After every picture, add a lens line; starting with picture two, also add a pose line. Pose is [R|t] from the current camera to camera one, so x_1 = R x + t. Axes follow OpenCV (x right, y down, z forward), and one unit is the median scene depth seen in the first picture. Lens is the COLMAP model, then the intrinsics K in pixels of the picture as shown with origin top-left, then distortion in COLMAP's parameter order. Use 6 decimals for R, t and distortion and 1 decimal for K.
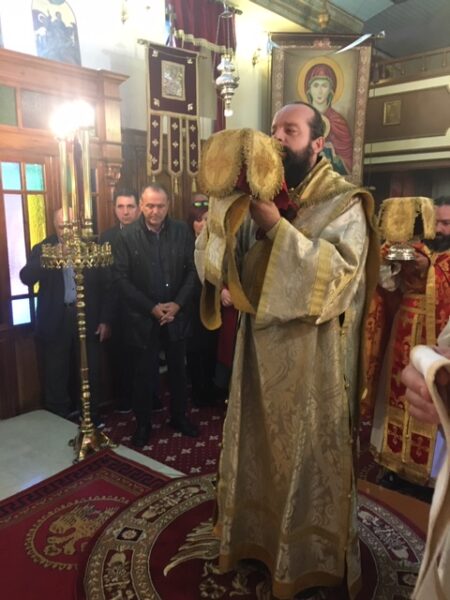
lens RADIAL K [[513.0, 0, 225.0], [0, 513.0, 300.0], [0, 0, 1]] dist [0.067163, -0.102675]
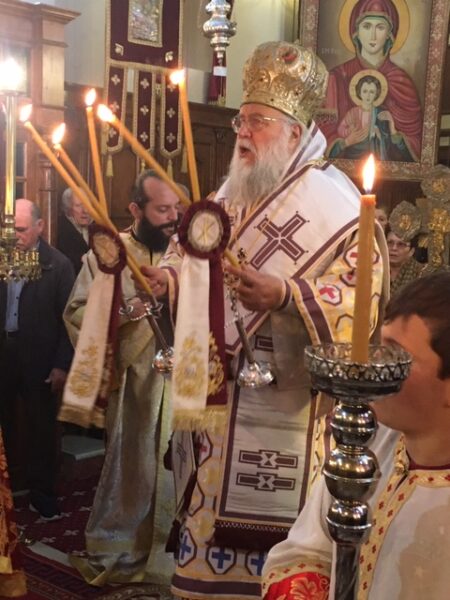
lens RADIAL K [[898.3, 0, 225.0], [0, 898.3, 300.0], [0, 0, 1]] dist [0.029838, 0.059371]
pose [[0.999098, 0.038474, -0.017965, 0.039823], [-0.039643, 0.996758, -0.070010, 0.023697], [0.015213, 0.070659, 0.997384, -0.153344]]
